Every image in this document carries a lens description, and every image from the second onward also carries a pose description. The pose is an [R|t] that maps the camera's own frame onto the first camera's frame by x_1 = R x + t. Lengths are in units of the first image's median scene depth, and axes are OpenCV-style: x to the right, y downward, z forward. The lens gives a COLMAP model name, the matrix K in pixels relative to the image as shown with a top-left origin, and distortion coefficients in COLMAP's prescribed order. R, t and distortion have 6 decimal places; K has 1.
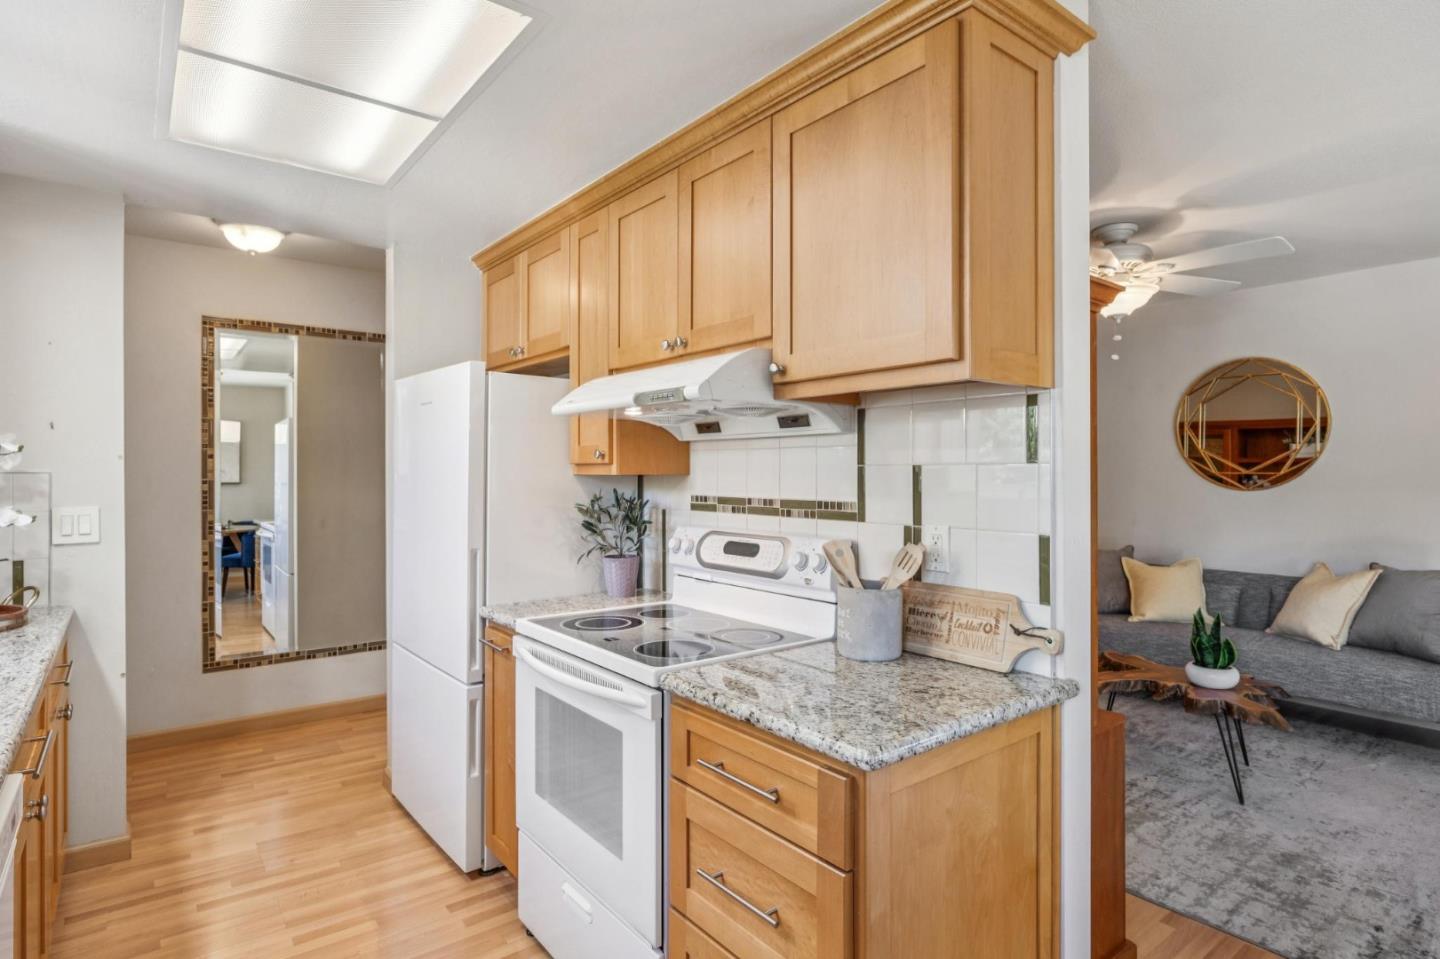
lens RADIAL K [[755.6, 0, 721.7], [0, 755.6, 474.6], [0, 0, 1]] dist [0.000056, 0.000789]
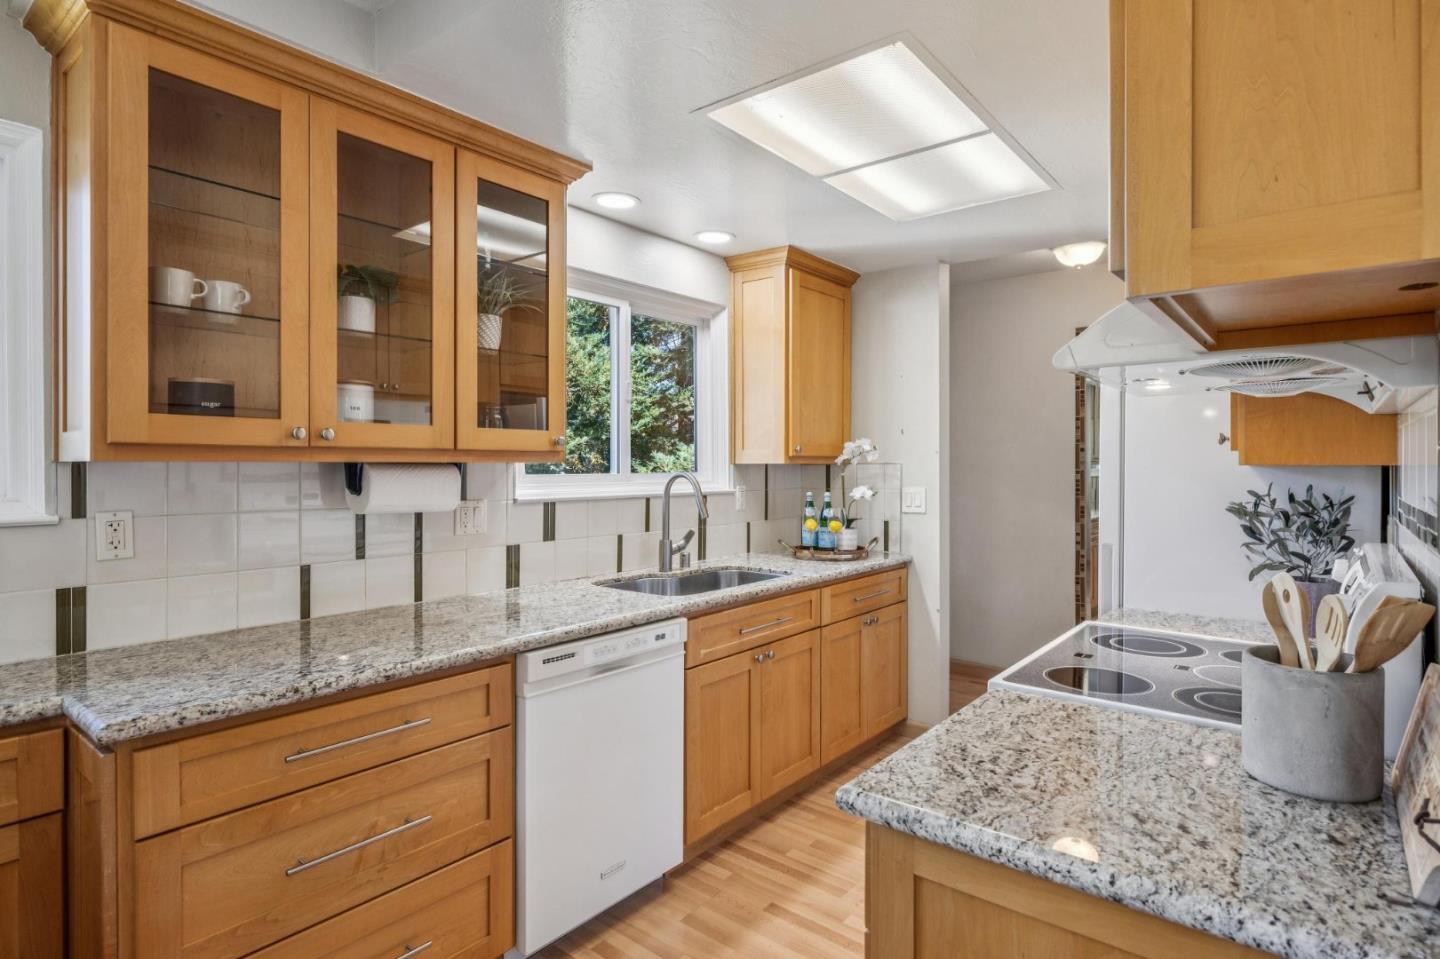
lens RADIAL K [[755.6, 0, 727.9], [0, 755.6, 466.8], [0, 0, 1]] dist [0.000056, 0.000789]
pose [[0.227834, 0.000995, -0.973699, 0.400283], [-0.001019, 0.999999, 0.000783, 0.002047], [0.973699, 0.000814, 0.227835, 0.275448]]
